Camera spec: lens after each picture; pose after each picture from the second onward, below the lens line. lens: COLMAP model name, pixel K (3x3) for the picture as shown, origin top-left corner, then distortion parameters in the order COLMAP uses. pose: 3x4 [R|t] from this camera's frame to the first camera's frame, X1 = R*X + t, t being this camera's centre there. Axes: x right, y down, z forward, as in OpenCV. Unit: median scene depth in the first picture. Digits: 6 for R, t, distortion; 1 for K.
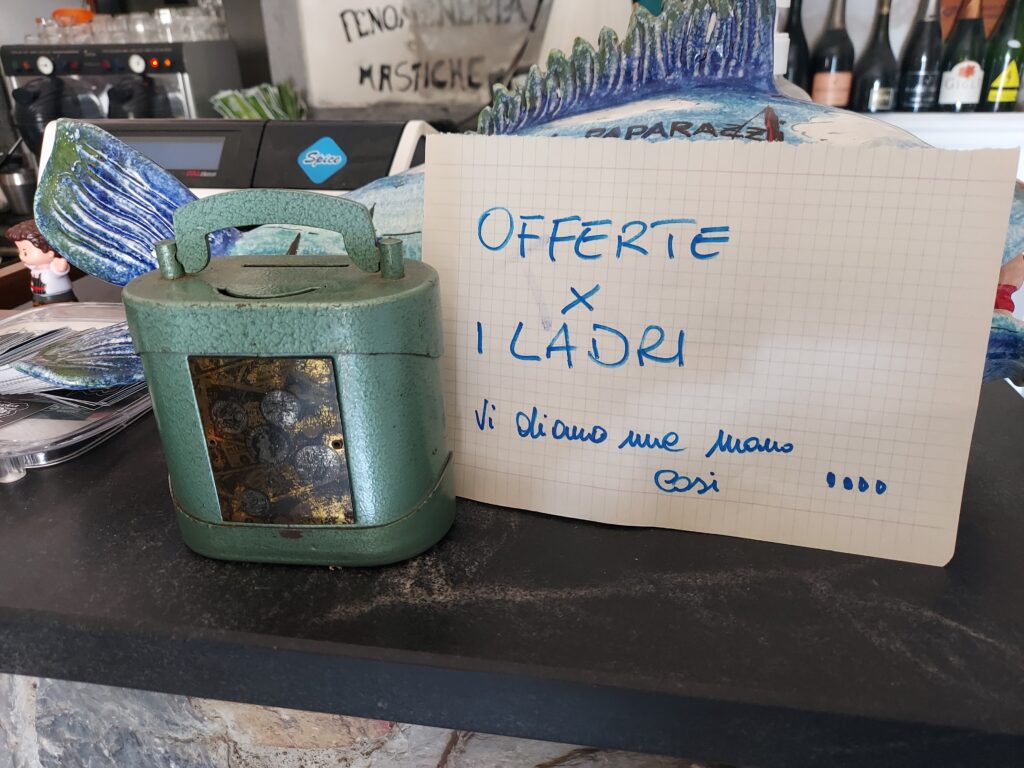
lens RADIAL K [[761.1, 0, 517.2], [0, 761.1, 372.4], [0, 0, 1]] dist [0.045863, -0.049847]
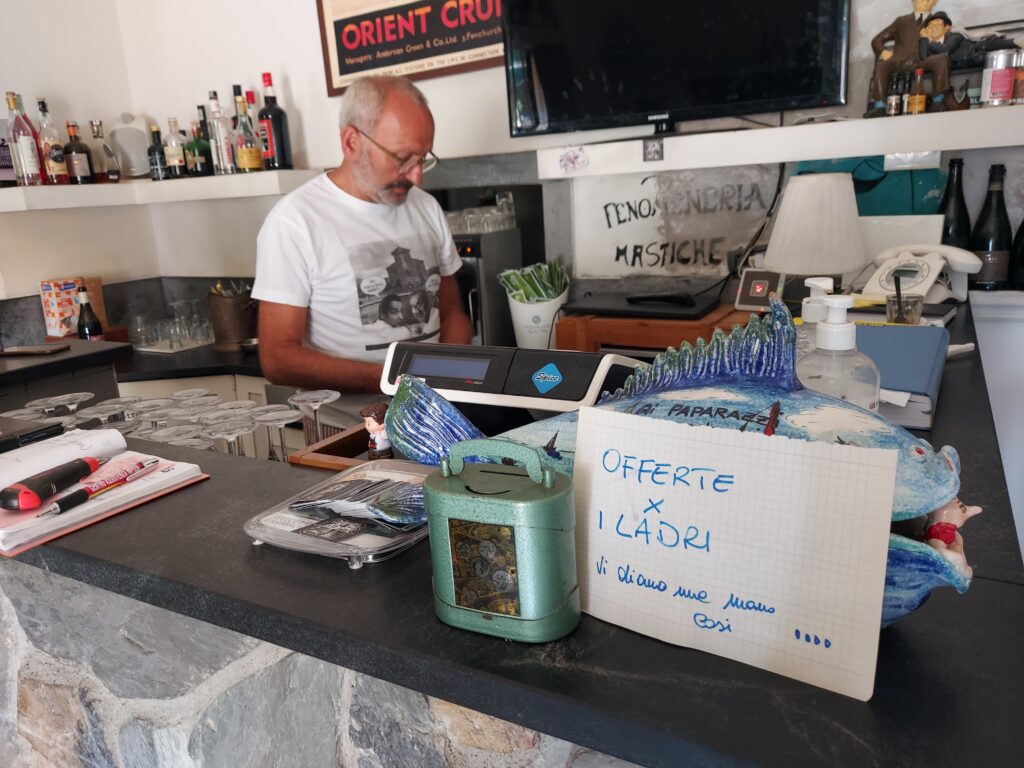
lens RADIAL K [[761.1, 0, 517.2], [0, 761.1, 372.4], [0, 0, 1]] dist [0.045863, -0.049847]
pose [[0.941695, 0.044747, -0.333479, 0.314942], [-0.099644, 0.983747, -0.149377, -0.091115], [0.321374, 0.173897, 0.930848, -0.702493]]
